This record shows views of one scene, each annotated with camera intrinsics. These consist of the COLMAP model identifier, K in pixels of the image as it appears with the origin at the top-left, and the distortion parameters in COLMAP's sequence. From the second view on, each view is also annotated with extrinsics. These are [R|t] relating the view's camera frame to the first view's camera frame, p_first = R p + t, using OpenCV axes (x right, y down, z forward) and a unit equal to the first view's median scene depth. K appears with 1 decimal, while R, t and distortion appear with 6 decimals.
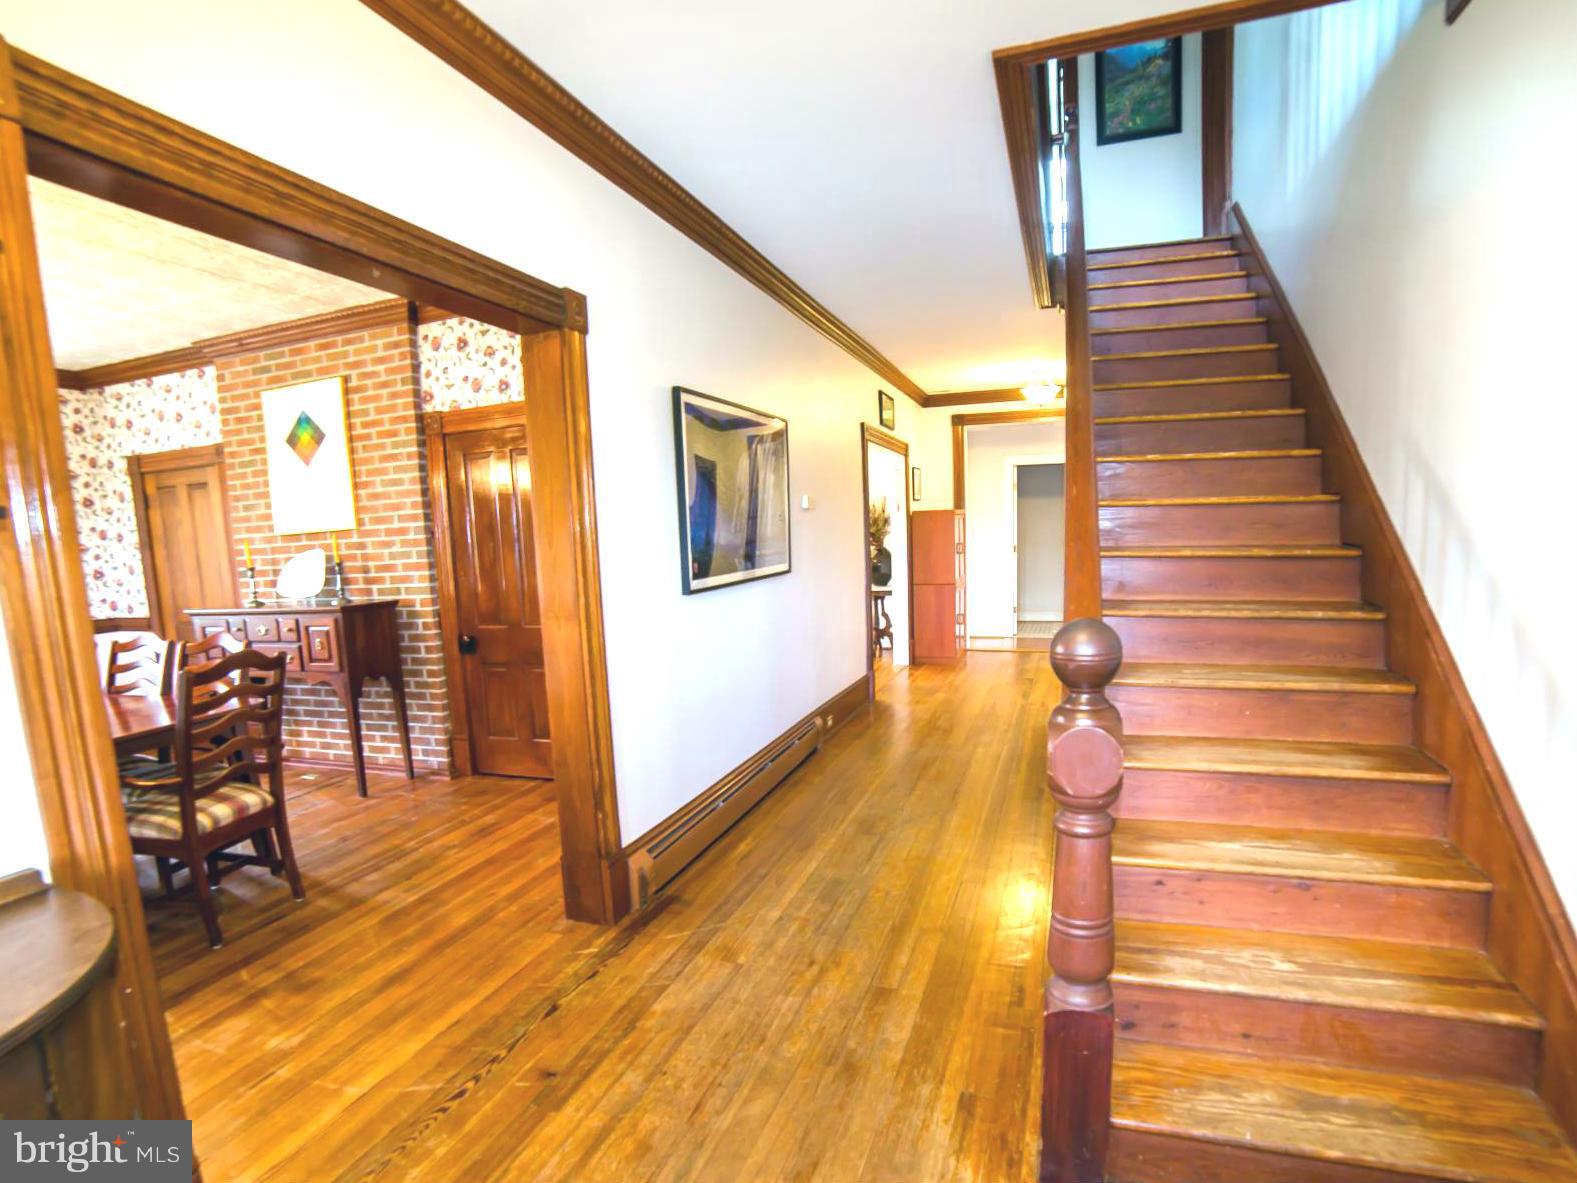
lens RADIAL K [[911.3, 0, 789.6], [0, 911.3, 589.3], [0, 0, 1]] dist [-0.052358, 0.000397]
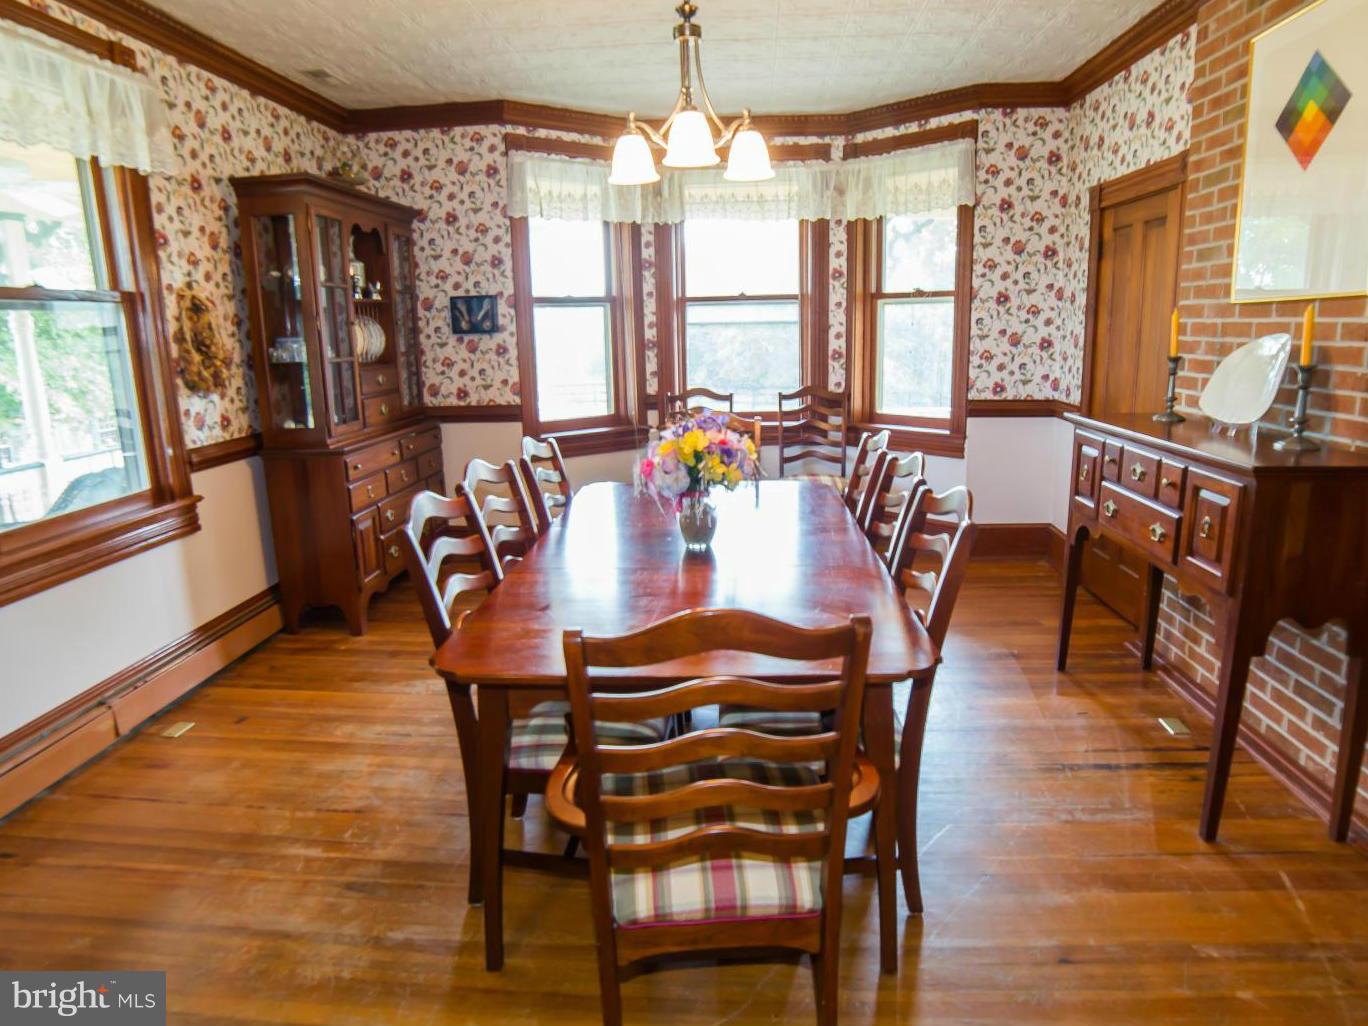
lens RADIAL K [[790.6, 0, 689.3], [0, 790.6, 508.4], [0, 0, 1]] dist [-0.052358, 0.000397]
pose [[0.254990, 0.259362, -0.931510, -0.165801], [-0.043248, 0.965450, 0.256974, -0.043564], [0.965976, -0.025240, 0.257397, 0.523585]]
